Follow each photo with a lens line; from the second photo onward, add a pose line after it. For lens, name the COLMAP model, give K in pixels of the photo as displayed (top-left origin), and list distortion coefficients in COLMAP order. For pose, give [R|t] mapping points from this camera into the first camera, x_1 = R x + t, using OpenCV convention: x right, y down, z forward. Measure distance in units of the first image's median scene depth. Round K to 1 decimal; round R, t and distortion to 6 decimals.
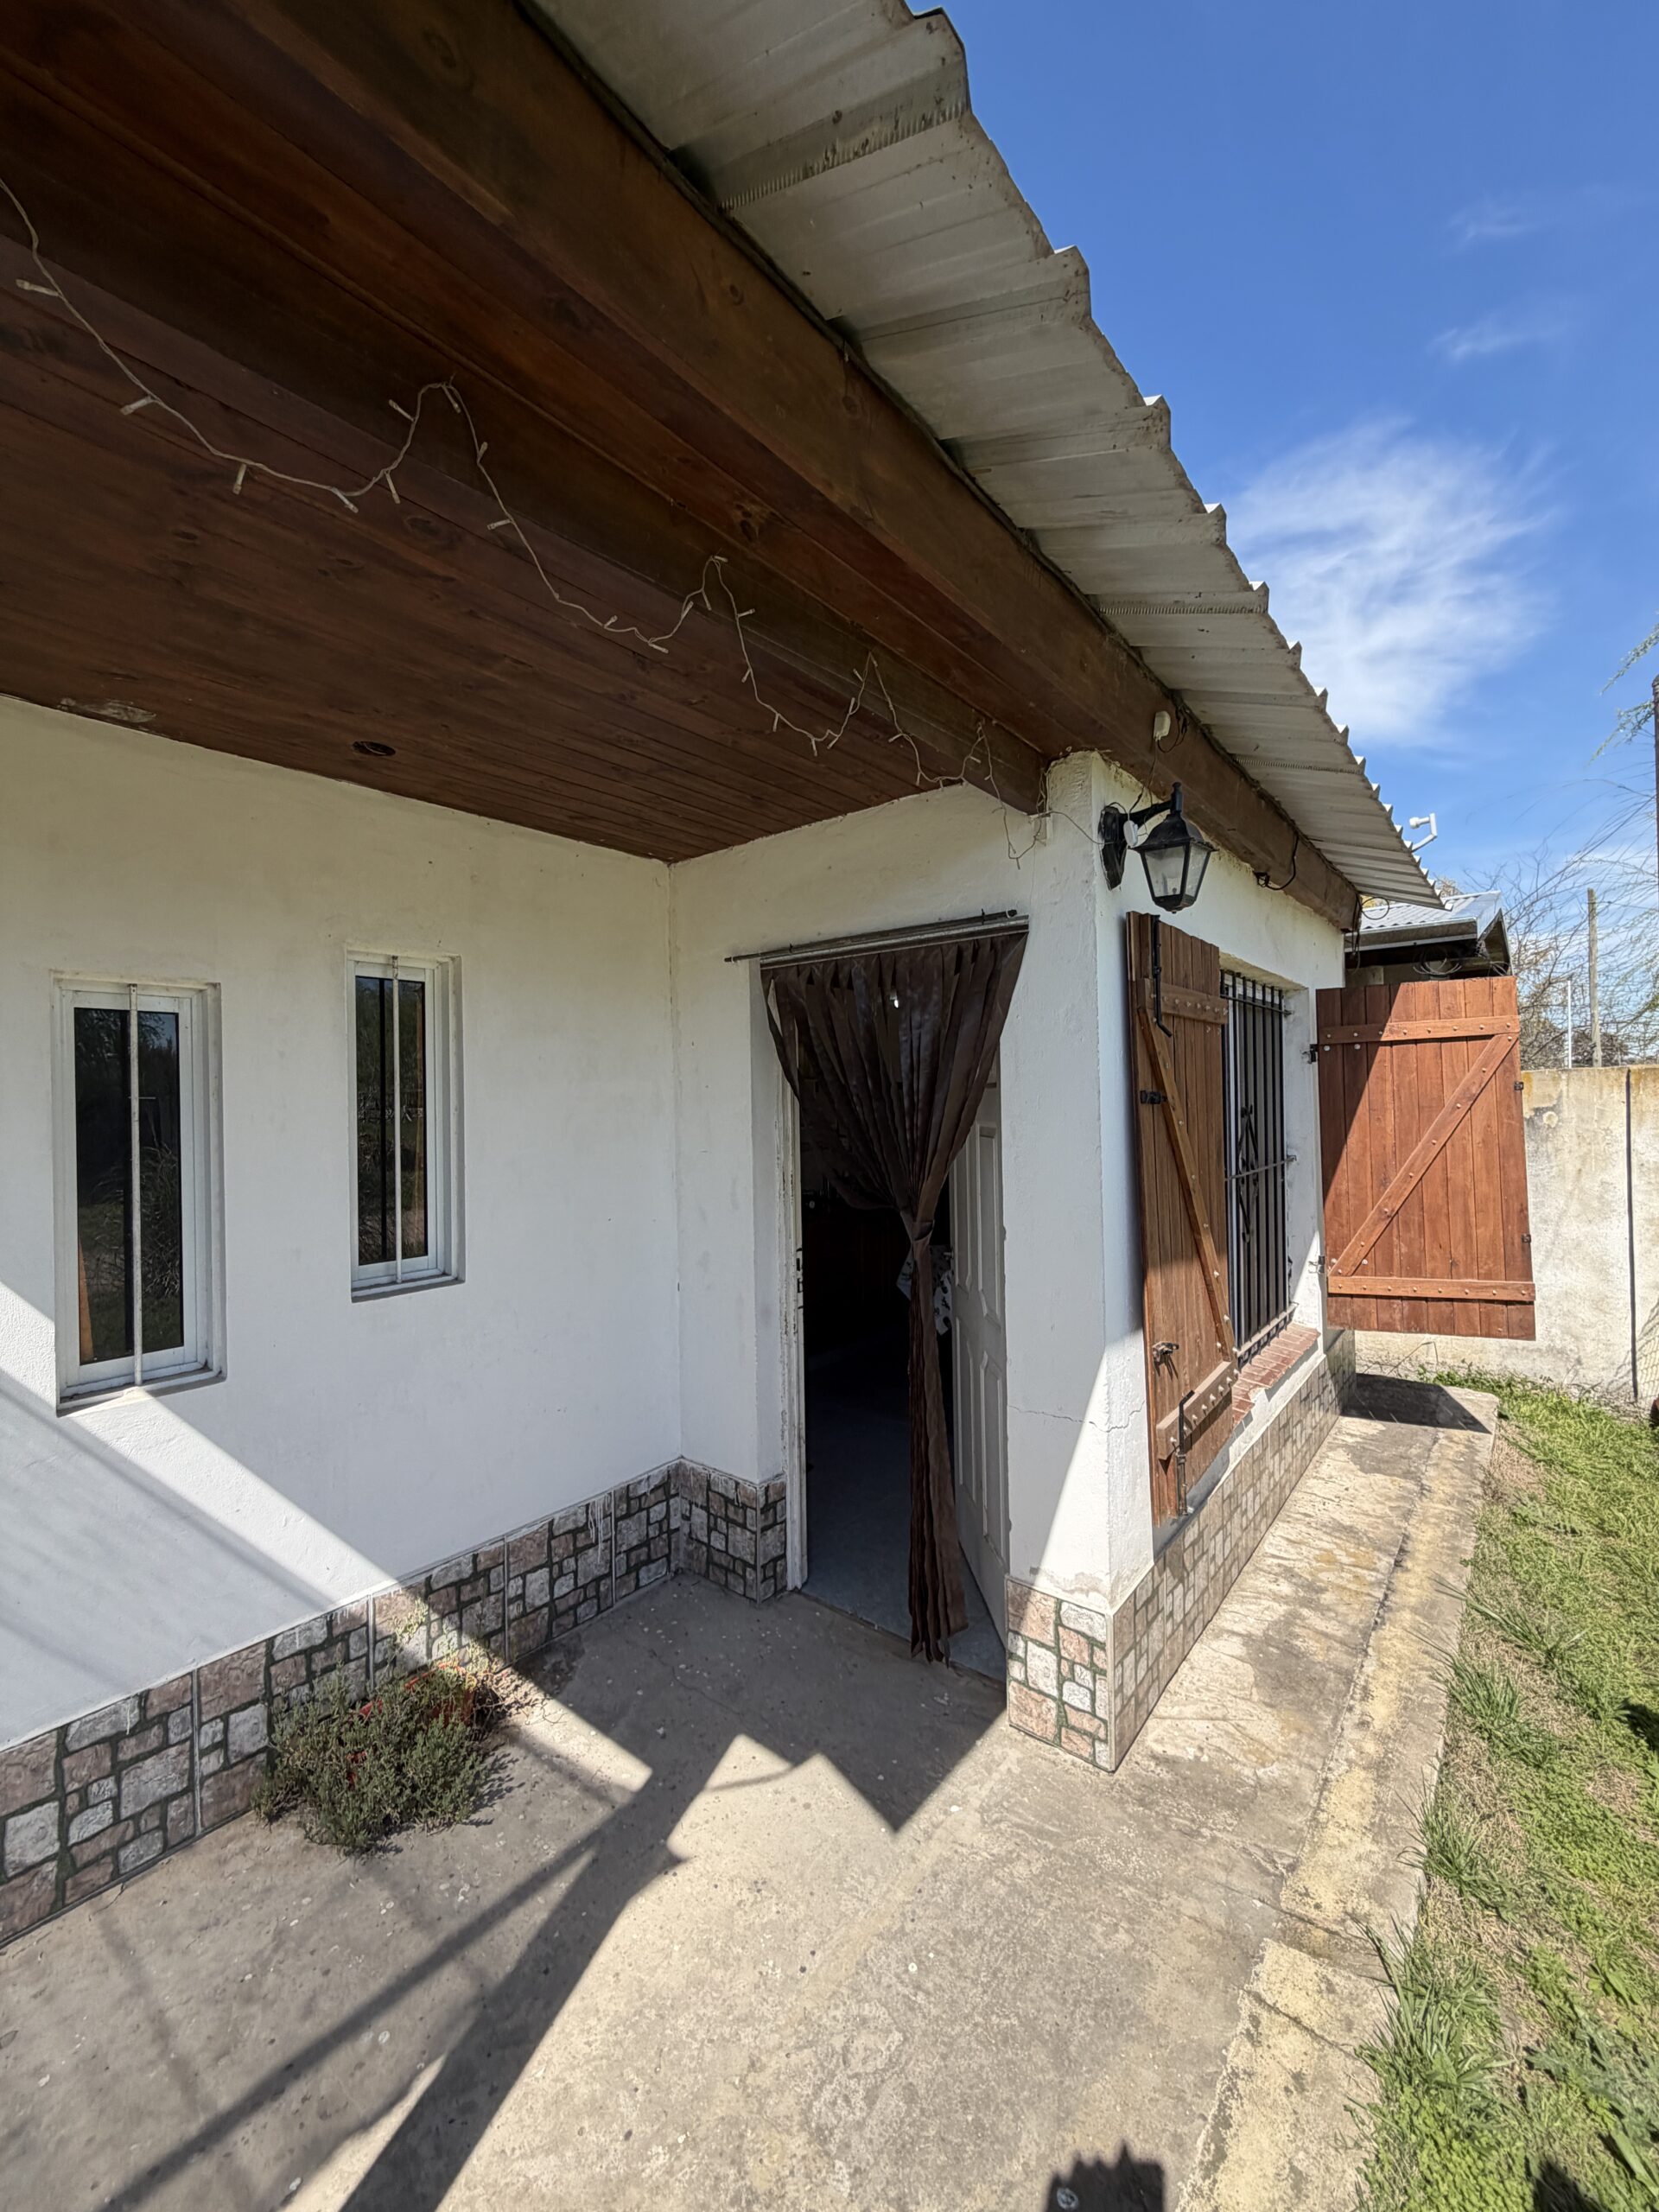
lens RADIAL K [[876.4, 0, 829.9], [0, 876.4, 1094.8], [0, 0, 1]] dist [-0.003552, 0.000818]
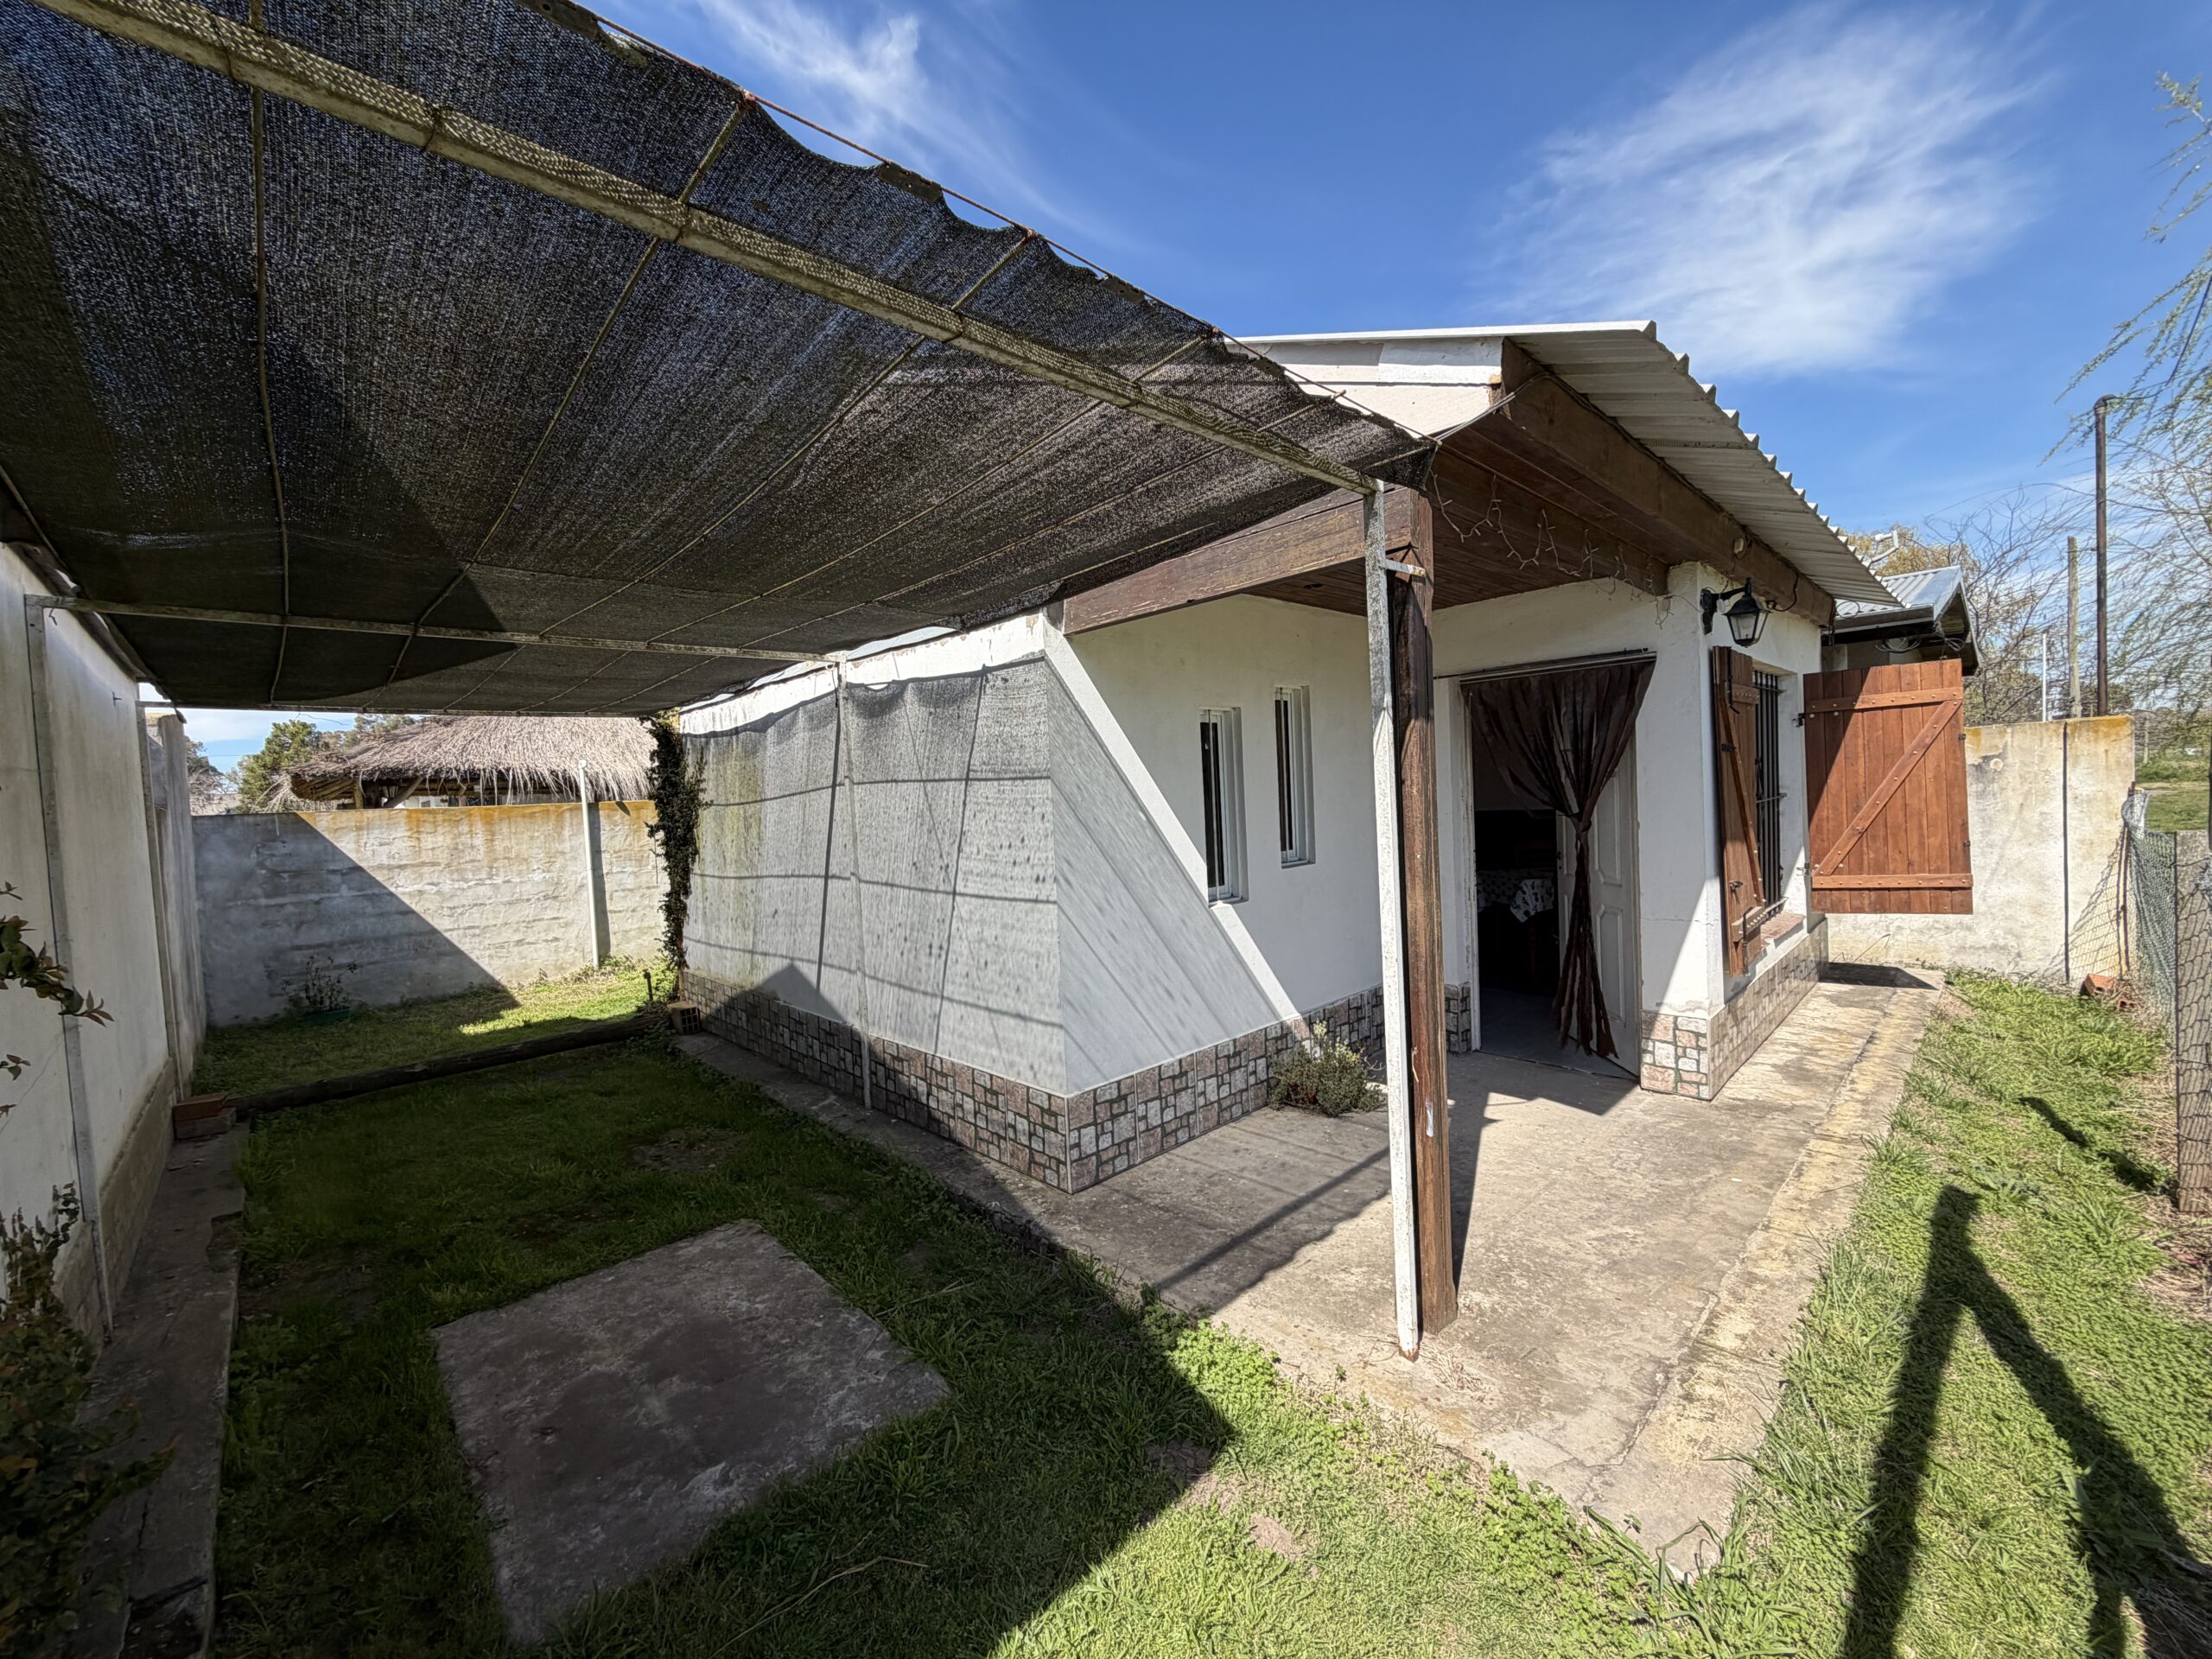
lens RADIAL K [[876.4, 0, 1098.2], [0, 876.4, 825.5], [0, 0, 1]] dist [-0.003552, 0.000818]
pose [[0.991128, -0.024457, -0.130641, -0.695261], [0.030920, 0.998384, 0.047670, 0.036551], [0.129264, -0.051286, 0.990283, -0.977708]]
